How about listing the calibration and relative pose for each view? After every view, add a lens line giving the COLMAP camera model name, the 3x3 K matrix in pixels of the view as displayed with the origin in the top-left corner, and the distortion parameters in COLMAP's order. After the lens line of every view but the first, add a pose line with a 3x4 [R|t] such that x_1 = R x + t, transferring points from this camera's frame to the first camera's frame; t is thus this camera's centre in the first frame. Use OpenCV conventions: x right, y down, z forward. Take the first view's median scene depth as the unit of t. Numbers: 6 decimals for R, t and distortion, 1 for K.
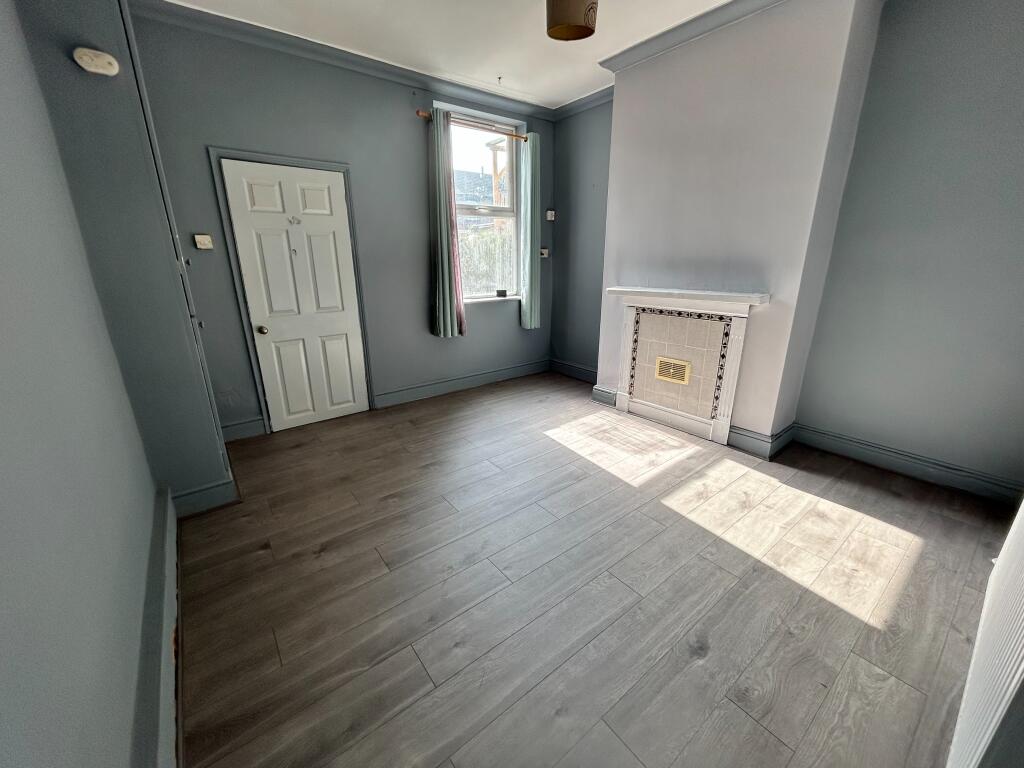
lens RADIAL K [[409.7, 0, 511.3], [0, 409.7, 381.8], [0, 0, 1]] dist [-0.000867, 0.000267]
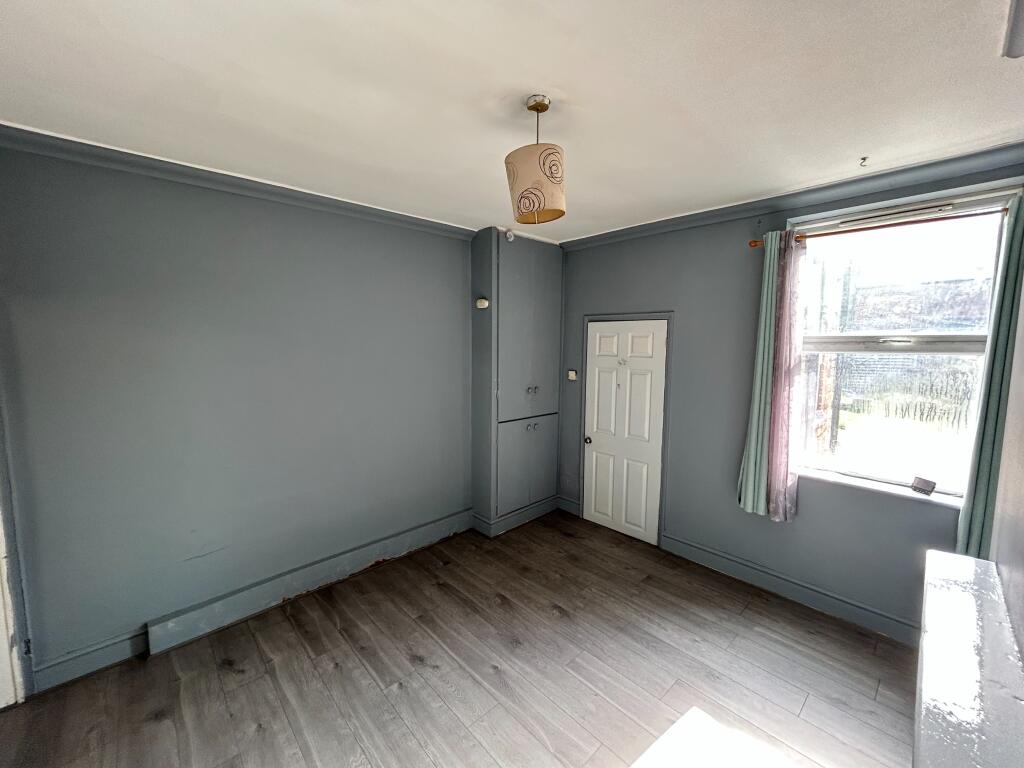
lens RADIAL K [[409.7, 0, 511.3], [0, 409.7, 385.4], [0, 0, 1]] dist [-0.000867, 0.000267]
pose [[0.095181, 0.109607, -0.989407, 0.638602], [-0.300416, 0.950742, 0.076423, -0.315928], [0.949047, 0.289960, 0.123420, 0.547726]]
